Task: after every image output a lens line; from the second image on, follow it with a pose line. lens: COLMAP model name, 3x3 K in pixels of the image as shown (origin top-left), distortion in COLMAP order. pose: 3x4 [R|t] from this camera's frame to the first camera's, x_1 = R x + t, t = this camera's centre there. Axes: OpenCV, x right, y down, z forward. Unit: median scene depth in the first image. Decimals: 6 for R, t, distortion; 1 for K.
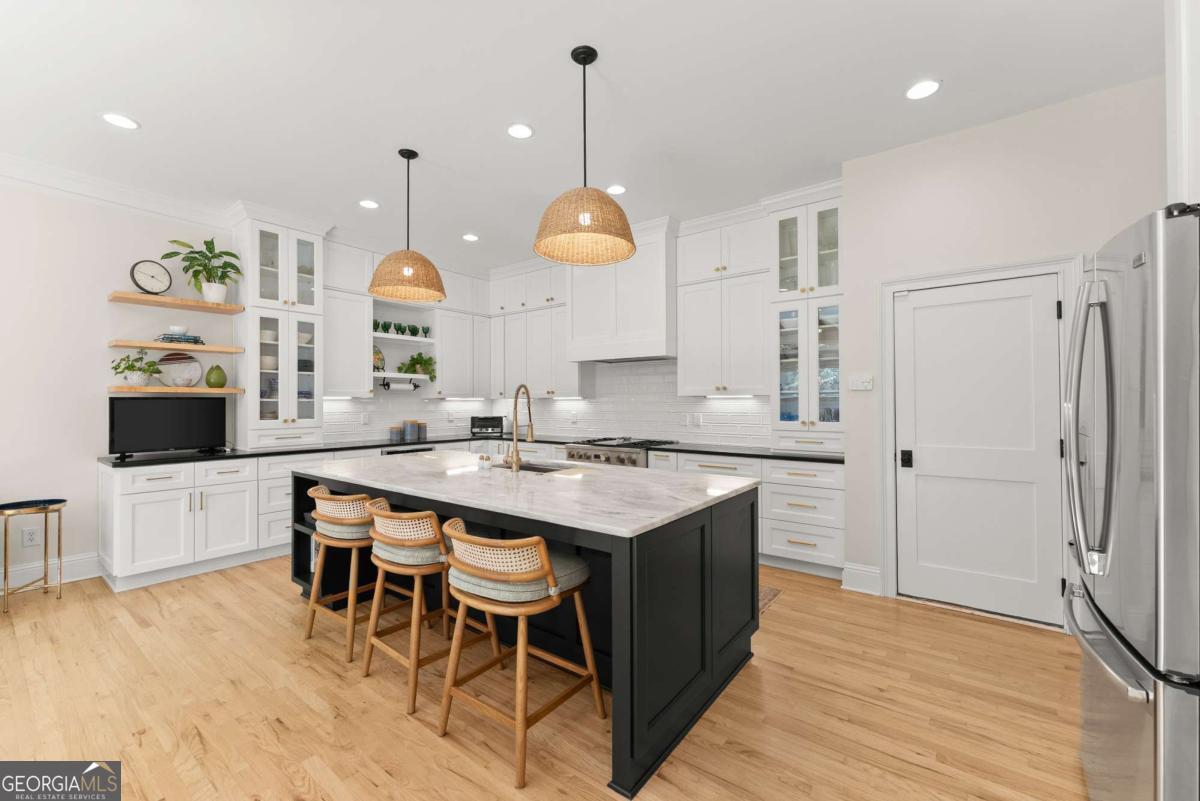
lens RADIAL K [[487.7, 0, 599.5], [0, 487.7, 399.0], [0, 0, 1]] dist [-0.000880, -0.001019]
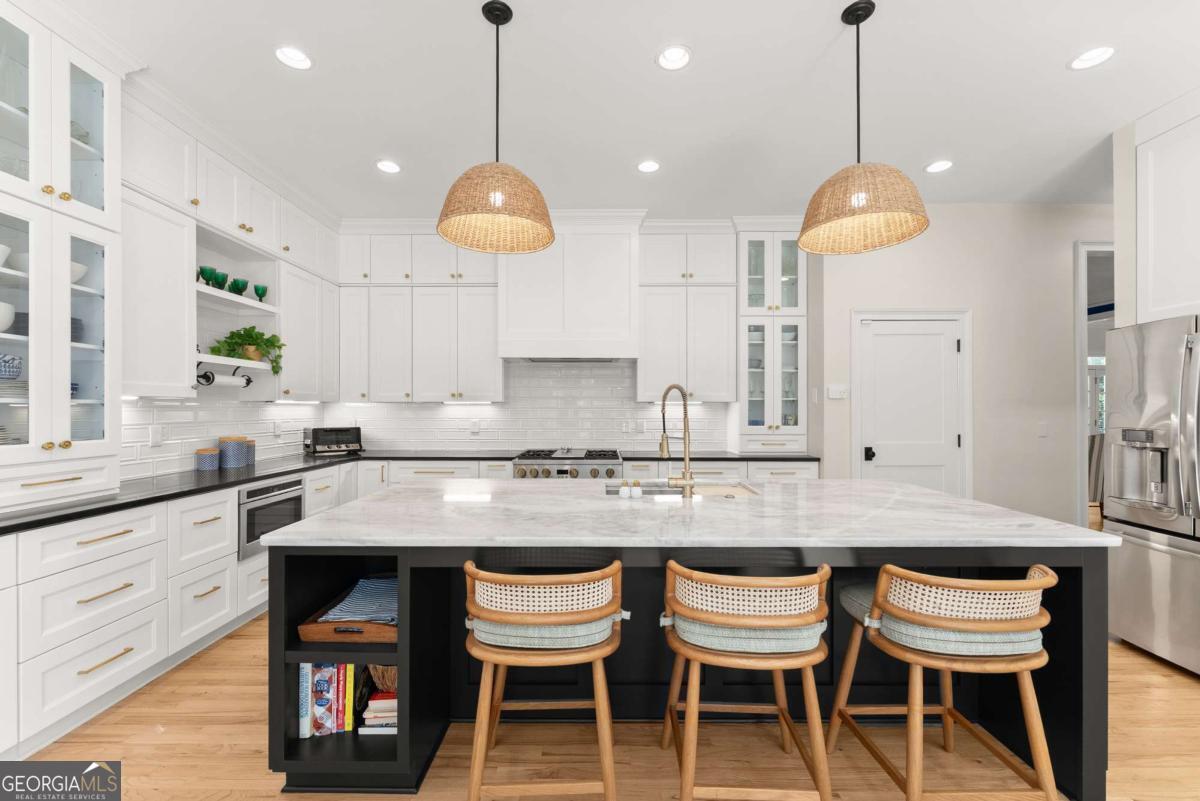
lens RADIAL K [[487.7, 0, 605.2], [0, 487.7, 408.3], [0, 0, 1]] dist [-0.000880, -0.001019]
pose [[0.795312, 0.003144, 0.606192, -0.456447], [-0.007284, 0.999964, 0.004370, 0.003063], [-0.606156, -0.007891, 0.795307, 0.281929]]
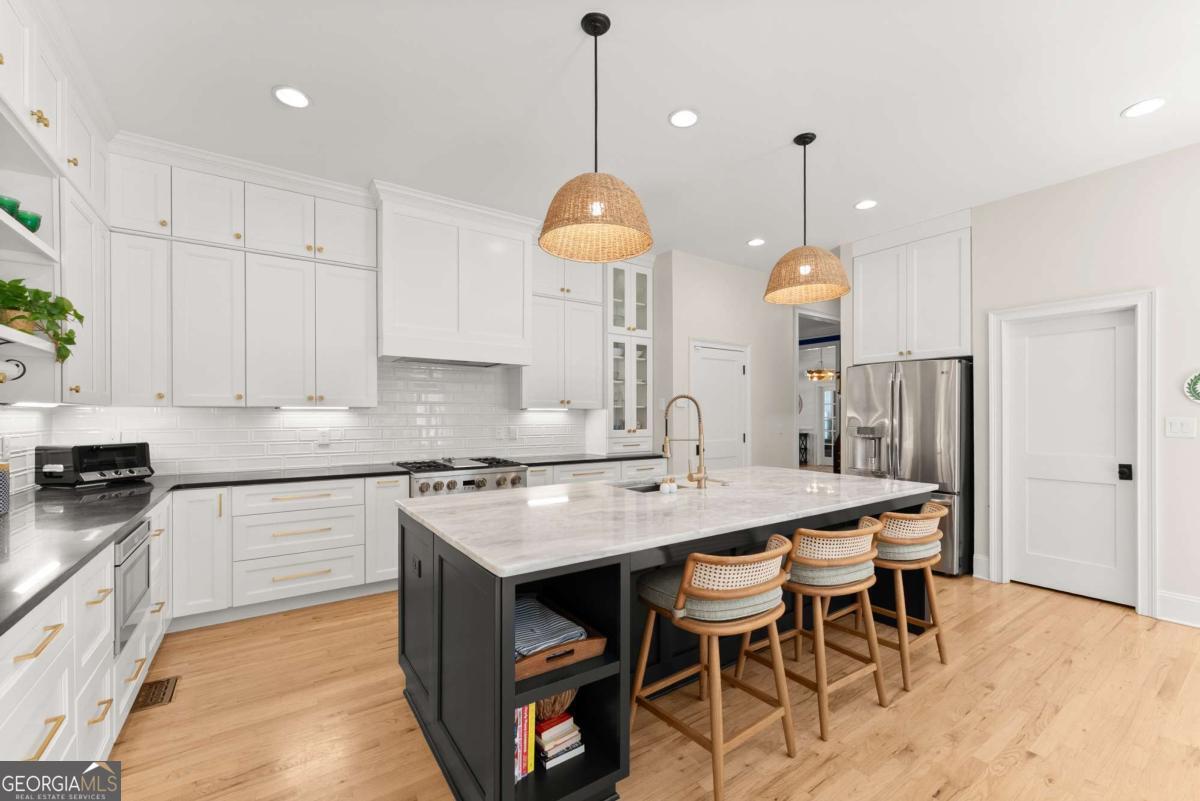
lens RADIAL K [[487.7, 0, 605.5], [0, 487.7, 418.5], [0, 0, 1]] dist [-0.000880, -0.001019]
pose [[0.305251, -0.004810, 0.952260, -0.689222], [-0.007491, 0.999944, 0.007453, 0.005726], [-0.952243, -0.009409, 0.305198, 0.545144]]
